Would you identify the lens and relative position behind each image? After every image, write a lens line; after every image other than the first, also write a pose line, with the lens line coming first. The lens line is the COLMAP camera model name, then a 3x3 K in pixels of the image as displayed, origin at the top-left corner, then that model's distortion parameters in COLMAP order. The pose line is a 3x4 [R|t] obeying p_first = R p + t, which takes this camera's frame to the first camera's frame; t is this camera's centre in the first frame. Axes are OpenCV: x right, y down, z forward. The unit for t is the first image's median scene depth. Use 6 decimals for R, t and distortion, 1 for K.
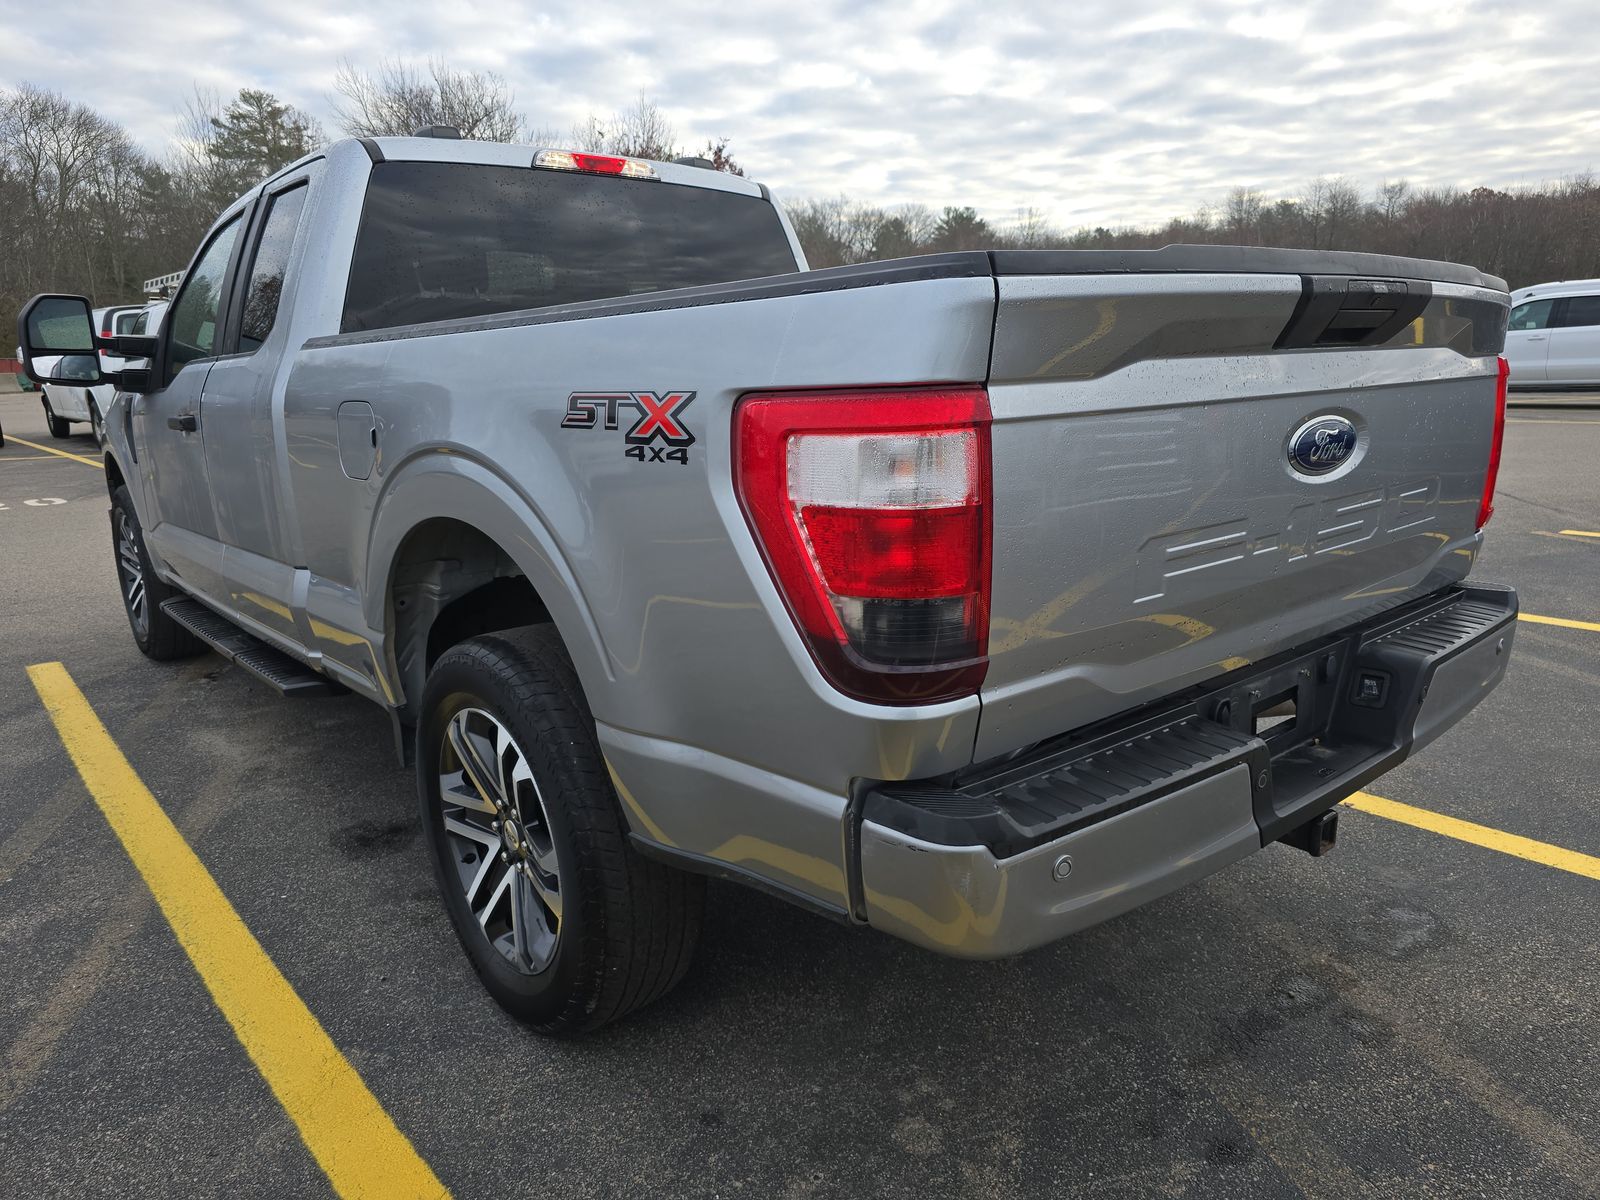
lens RADIAL K [[1077.3, 0, 793.7], [0, 1077.3, 605.9], [0, 0, 1]] dist [0.047684, -0.037061]
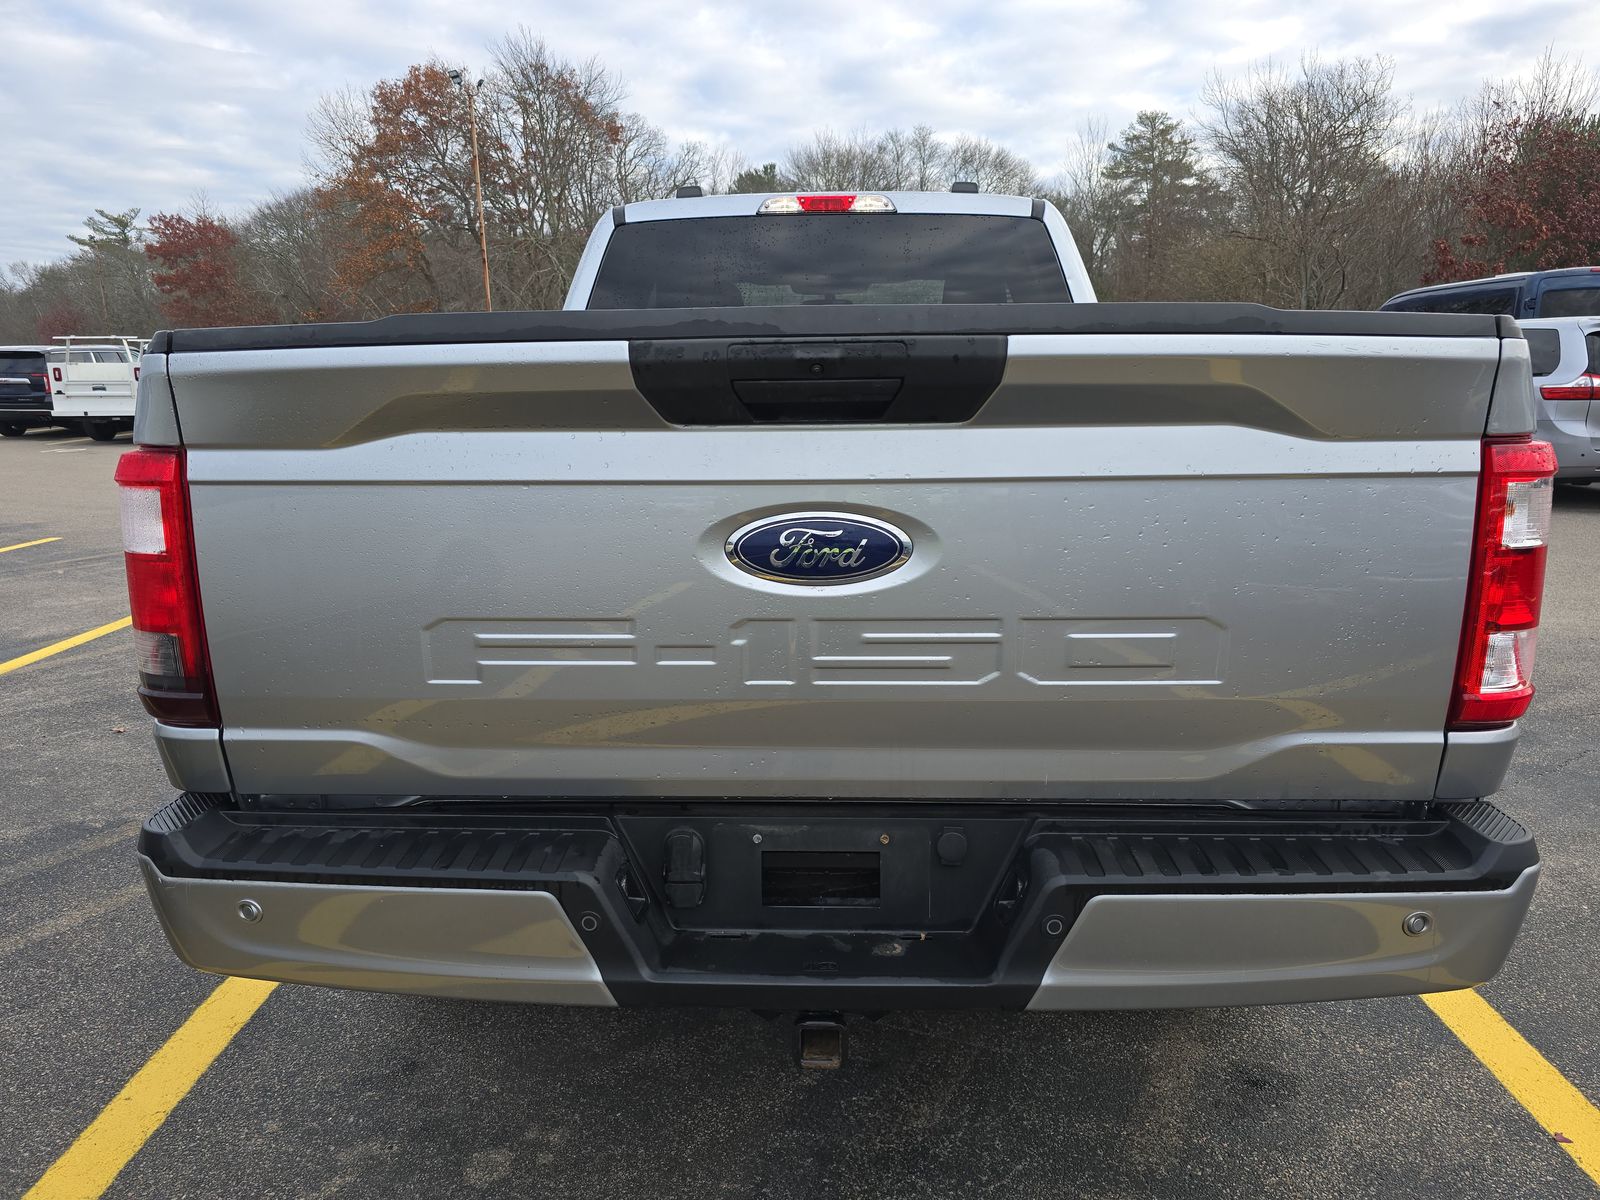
lens RADIAL K [[1077.3, 0, 793.7], [0, 1077.3, 605.9], [0, 0, 1]] dist [0.047684, -0.037061]
pose [[0.738161, 0.157234, -0.656046, 0.548452], [-0.159992, 0.985518, 0.056181, -0.082373], [0.655379, 0.063492, 0.752627, 0.227666]]
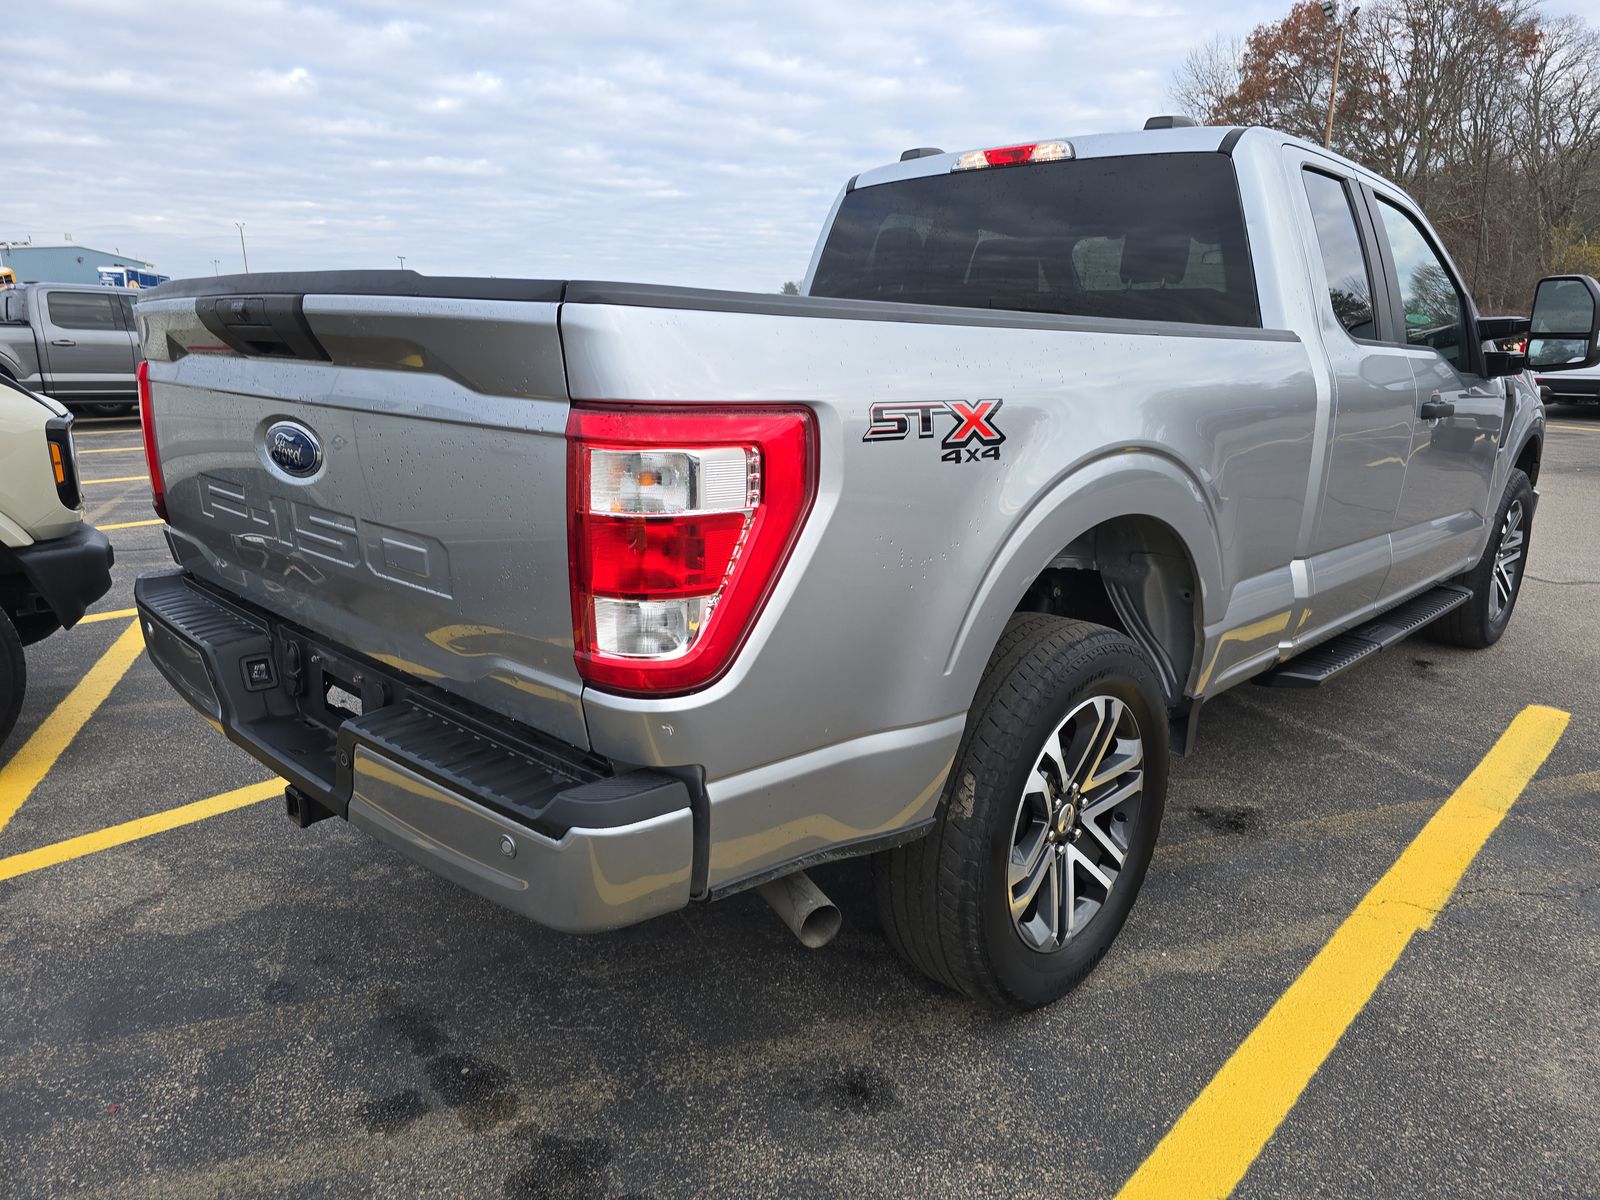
lens RADIAL K [[1077.3, 0, 793.7], [0, 1077.3, 605.9], [0, 0, 1]] dist [0.047684, -0.037061]
pose [[0.100762, 0.270609, -0.957402, 0.896423], [-0.240223, 0.940445, 0.240534, -0.211951], [0.965474, 0.205753, 0.159768, 0.744738]]
